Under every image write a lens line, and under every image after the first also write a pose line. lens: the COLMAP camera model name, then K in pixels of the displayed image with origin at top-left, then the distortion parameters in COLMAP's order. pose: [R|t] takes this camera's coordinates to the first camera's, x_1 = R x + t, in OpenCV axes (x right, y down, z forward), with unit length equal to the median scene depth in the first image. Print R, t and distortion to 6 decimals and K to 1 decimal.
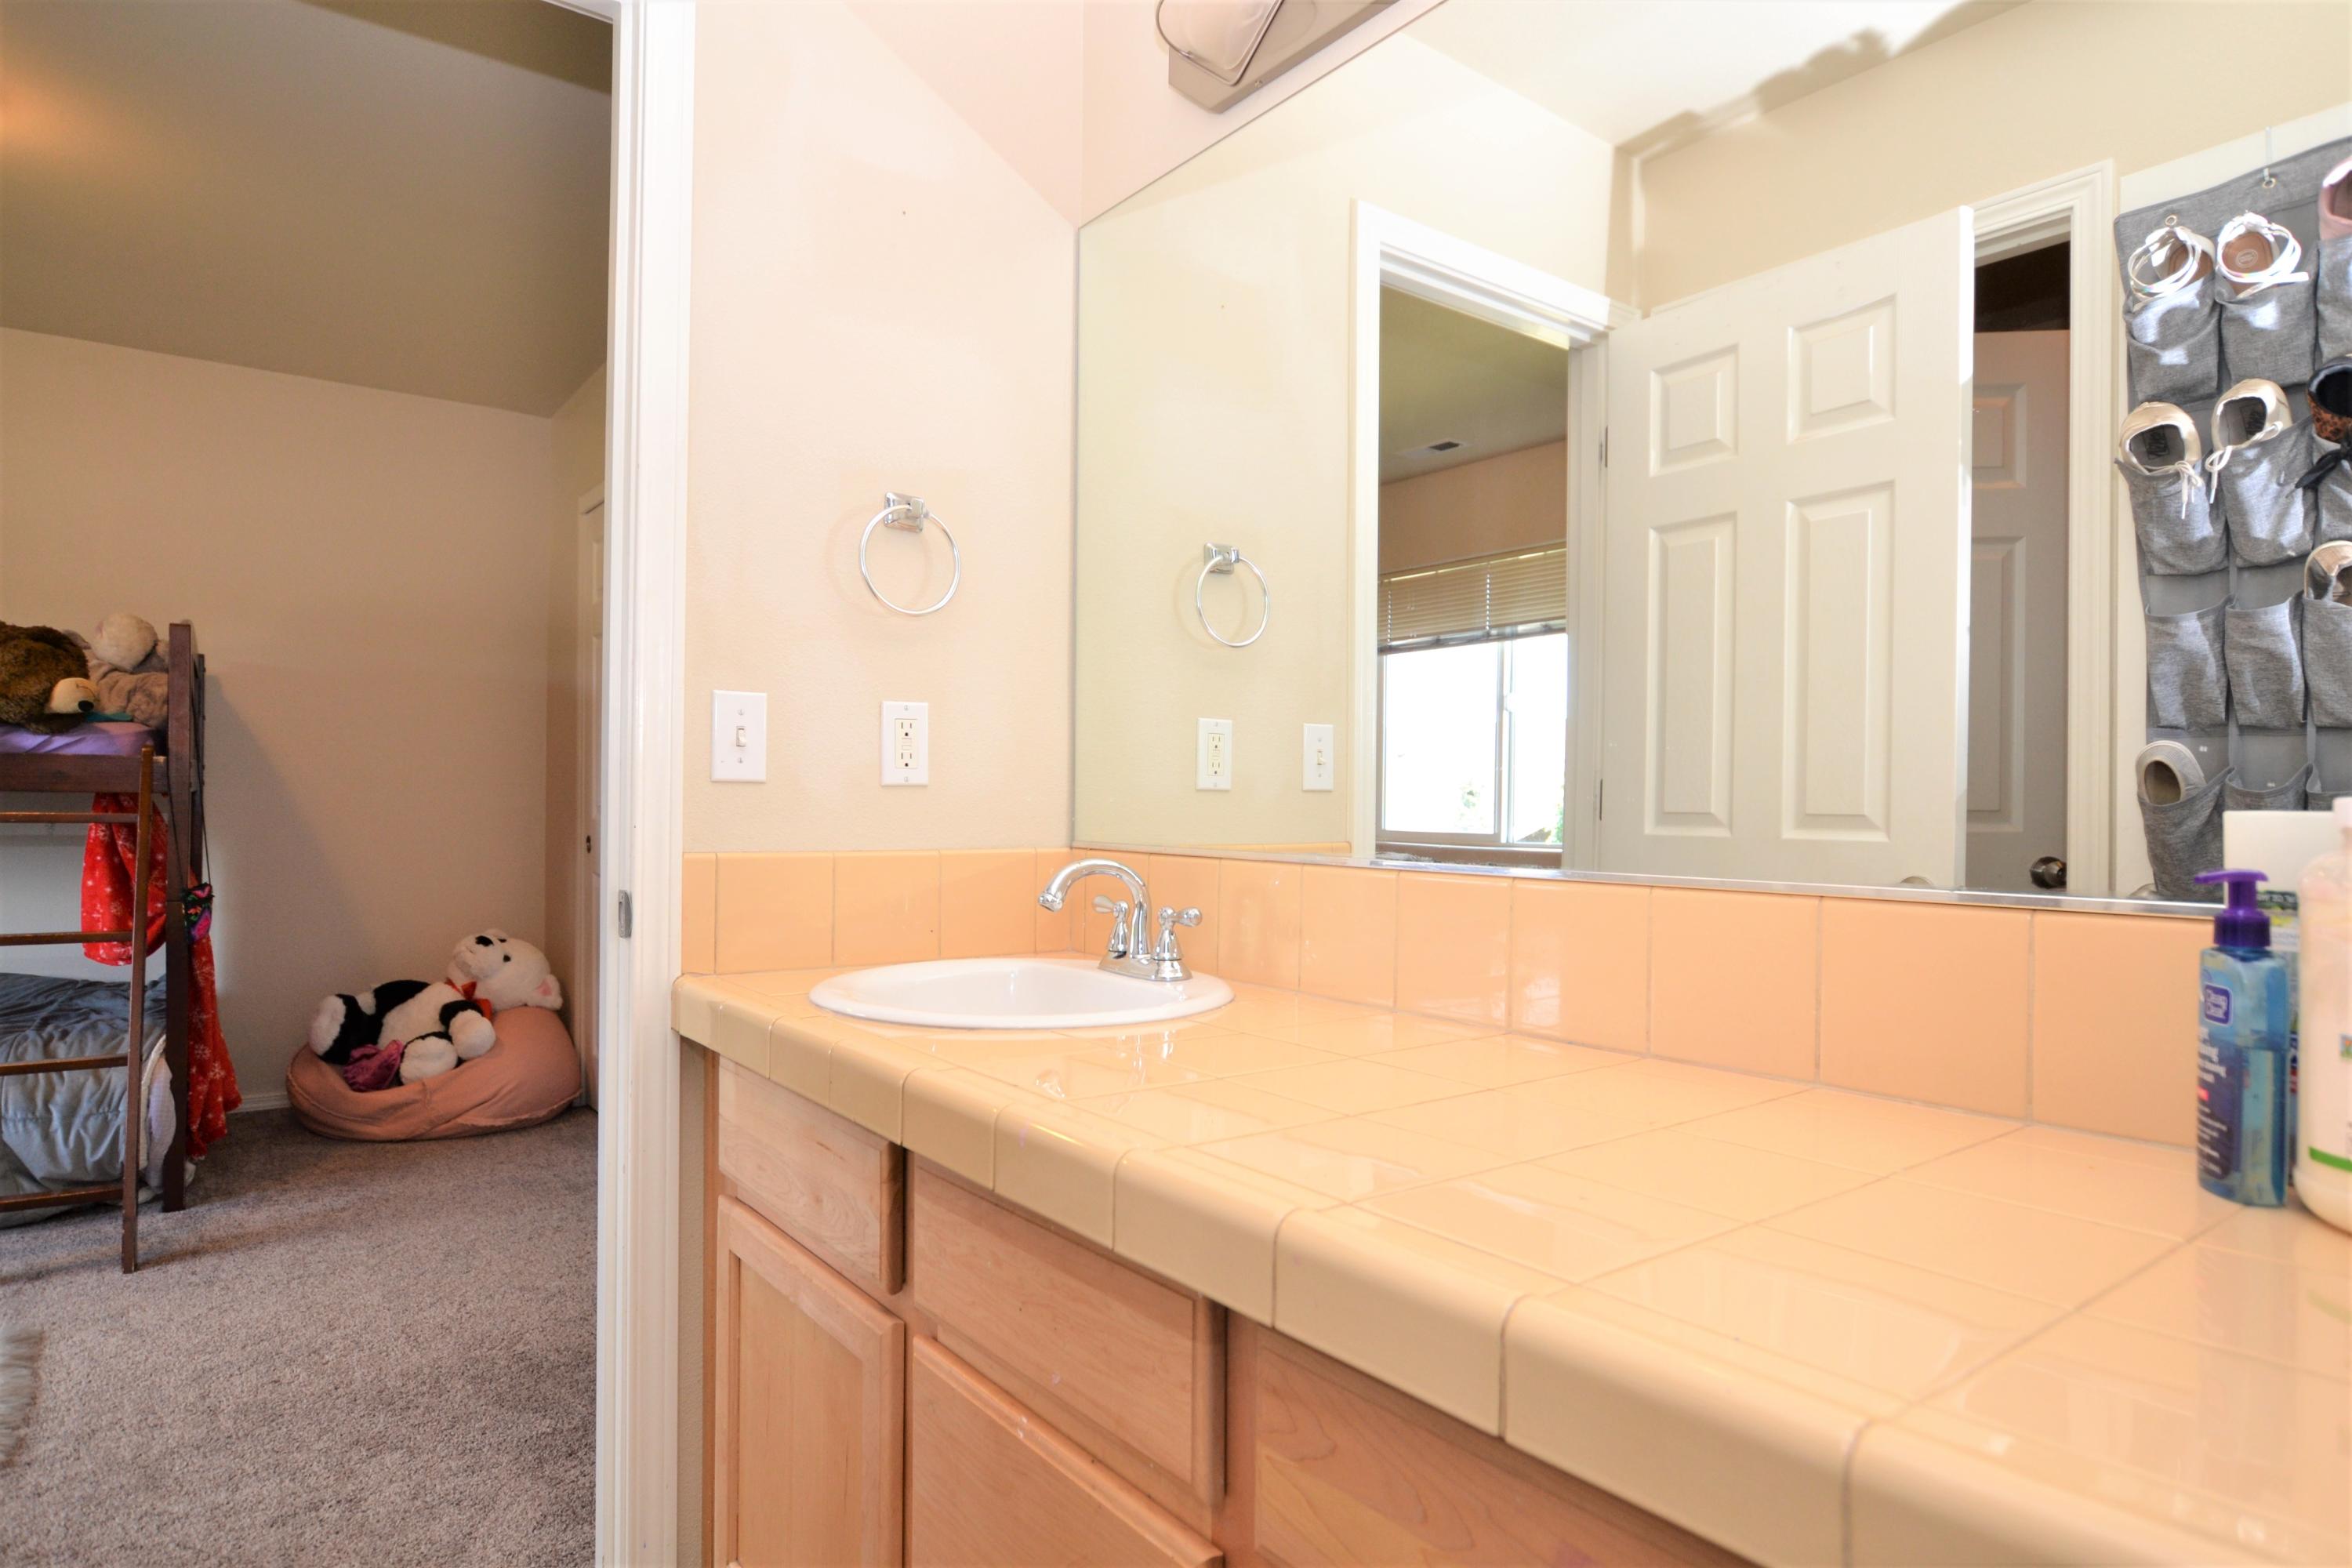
lens RADIAL K [[1316.2, 0, 1177.3], [0, 1316.2, 789.3], [0, 0, 1]] dist [-0.002418, 0.000004]
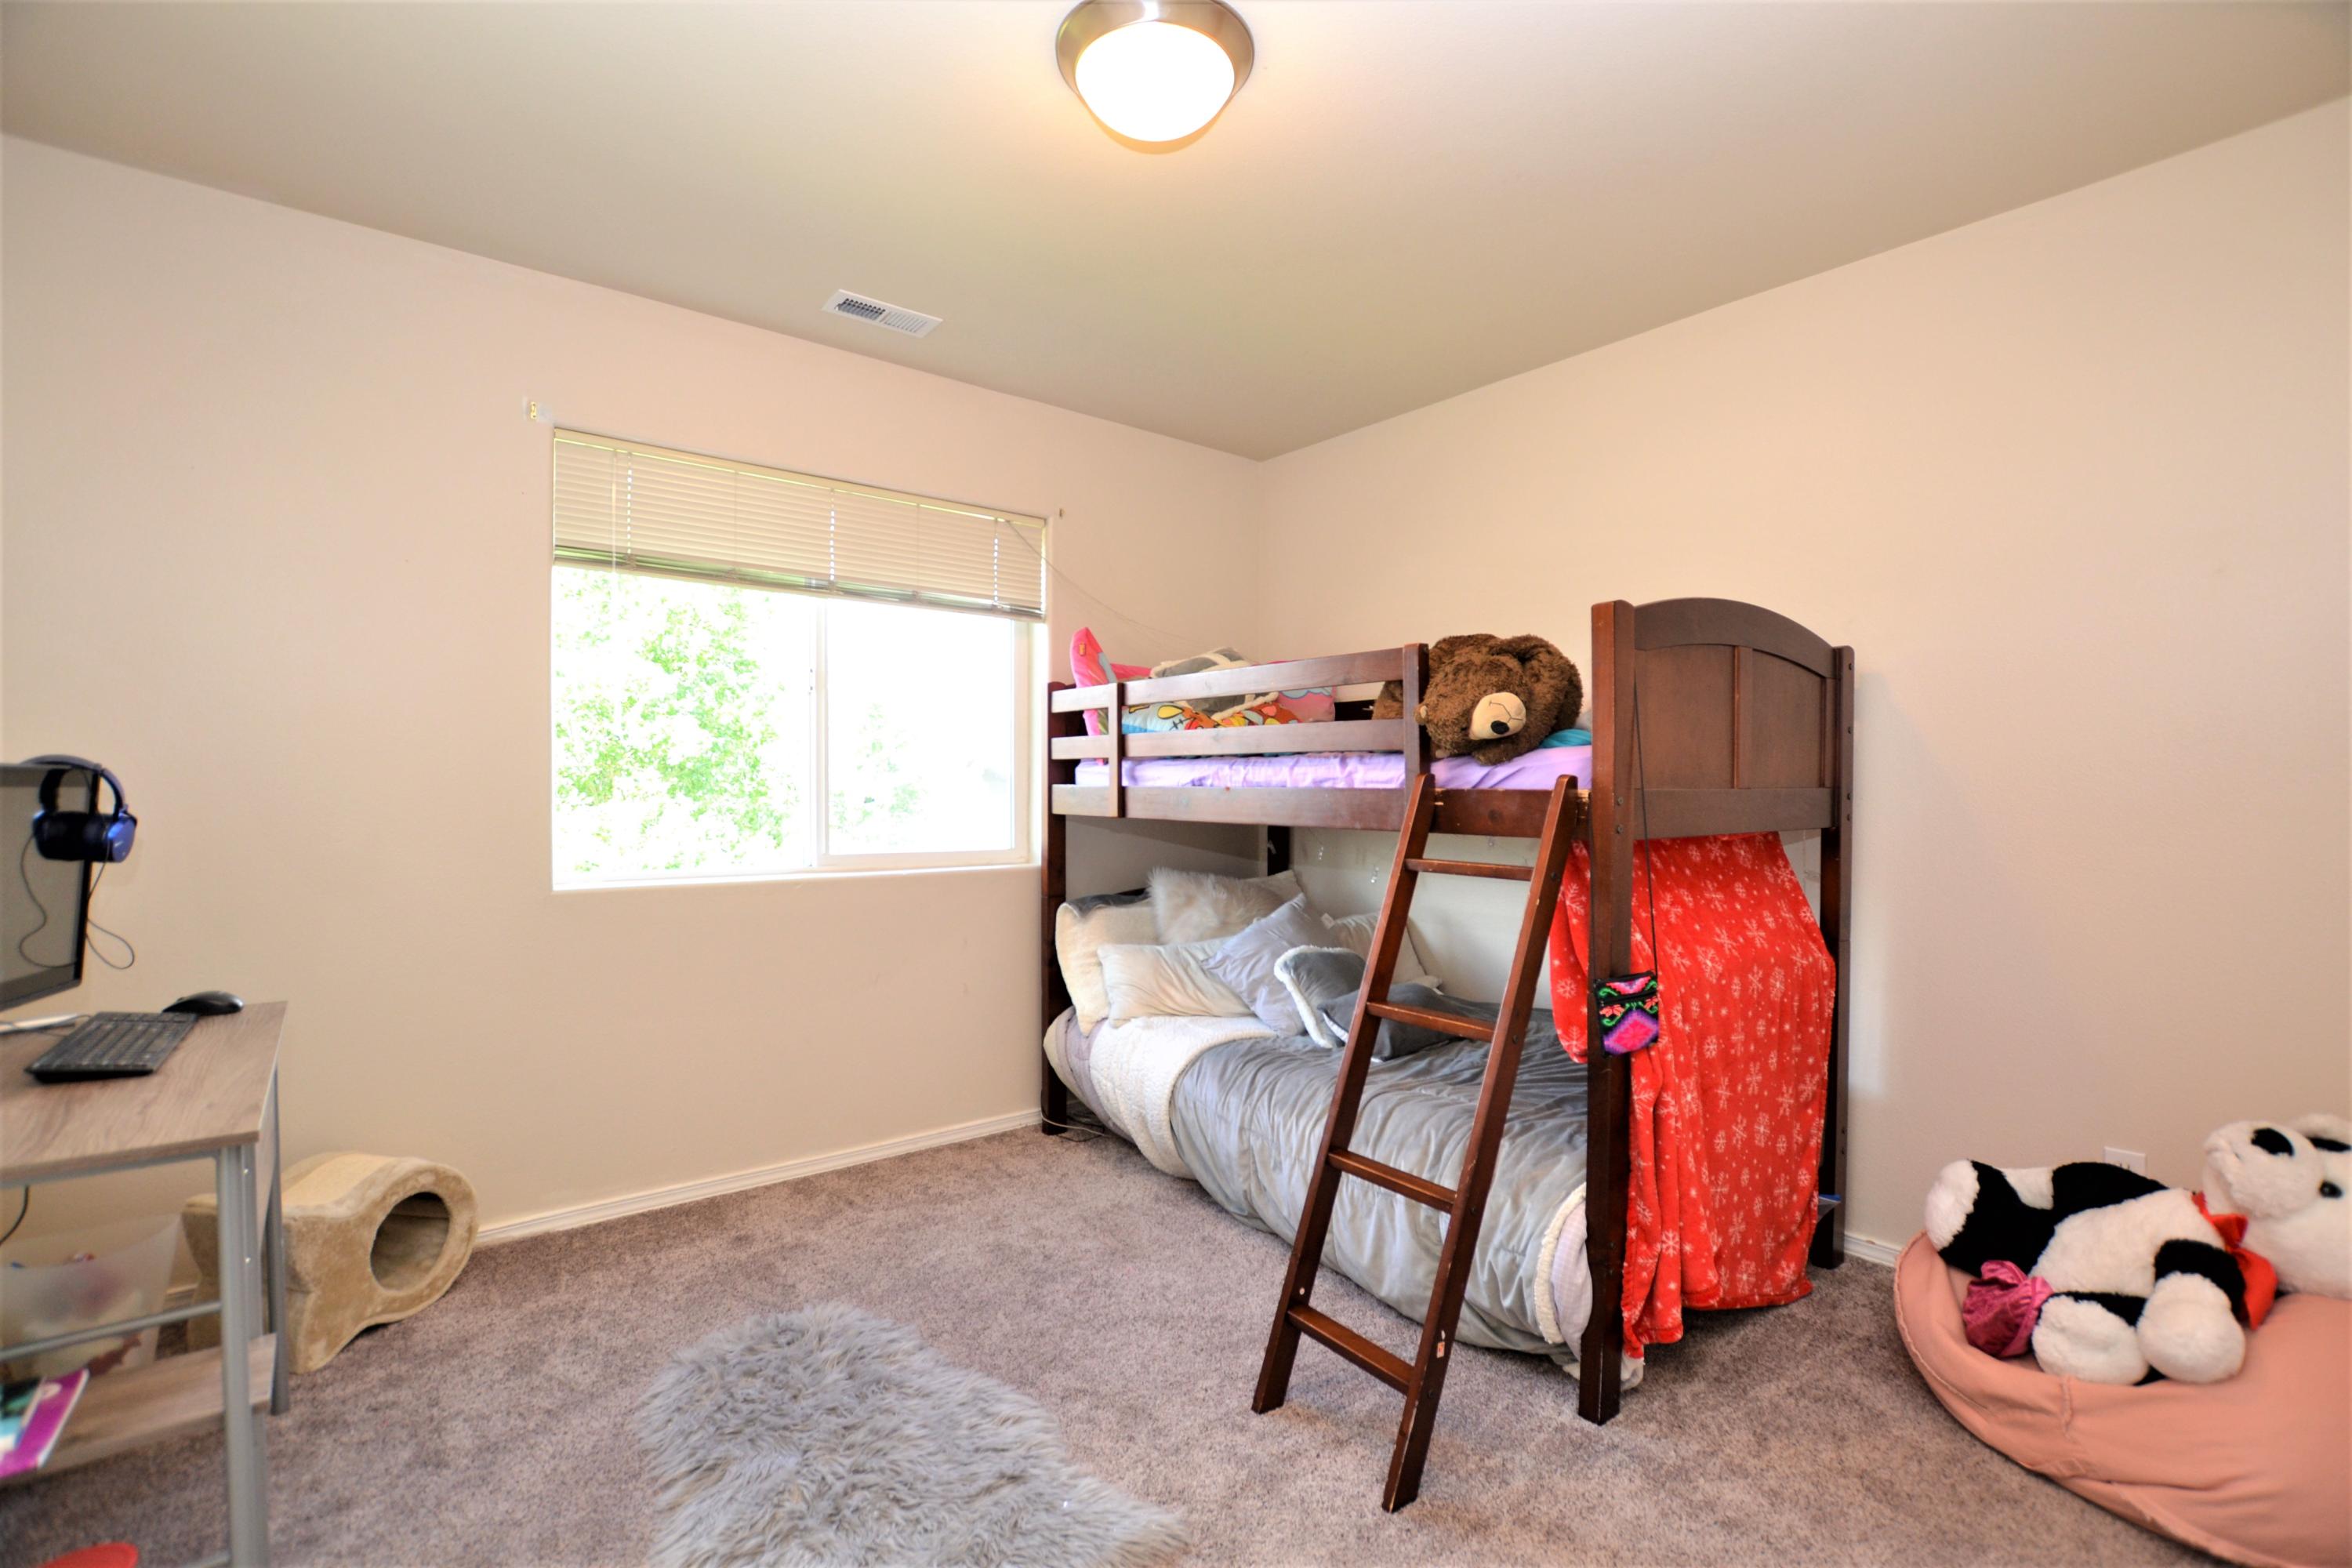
lens RADIAL K [[1069.1, 0, 1177.5], [0, 1069.1, 793.1], [0, 0, 1]] dist [-0.019179, -0.000300]
pose [[0.039309, 0.007087, -0.999202, -0.155601], [-0.001421, 0.999974, 0.007037, -0.022160], [0.999226, 0.001144, 0.039318, 0.607204]]
